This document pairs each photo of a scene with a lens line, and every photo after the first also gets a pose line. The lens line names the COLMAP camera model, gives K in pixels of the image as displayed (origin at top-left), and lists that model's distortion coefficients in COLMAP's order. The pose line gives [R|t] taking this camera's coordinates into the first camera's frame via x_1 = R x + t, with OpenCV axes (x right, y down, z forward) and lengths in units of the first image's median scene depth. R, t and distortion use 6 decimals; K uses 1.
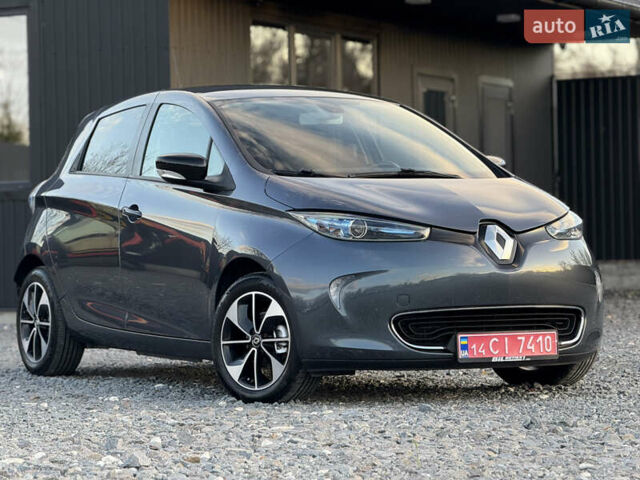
lens RADIAL K [[2215.4, 0, 320.0], [0, 2215.4, 240.0], [0, 0, 1]] dist [0.259910, -0.217028]
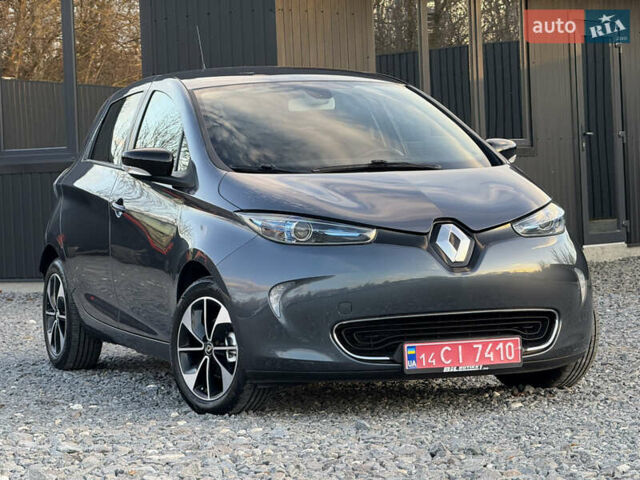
lens RADIAL K [[2219.3, 0, 301.1], [0, 2219.3, 240.9], [0, 0, 1]] dist [0.221148, 1.209908]
pose [[0.988073, -0.014678, -0.153285, 0.157287], [0.020109, 0.999221, 0.033943, -0.032133], [0.152667, -0.036620, 0.987599, 0.069163]]
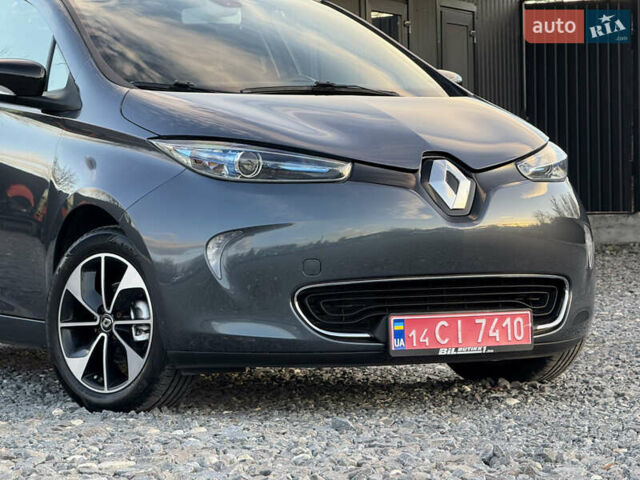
lens RADIAL K [[2215.4, 0, 320.0], [0, 2215.4, 240.0], [0, 0, 1]] dist [0.259910, -0.217028]
pose [[0.999871, 0.003312, 0.015728, 0.028078], [-0.003667, 0.999739, 0.022554, 0.002894], [-0.015649, -0.022609, 0.999622, 0.293923]]
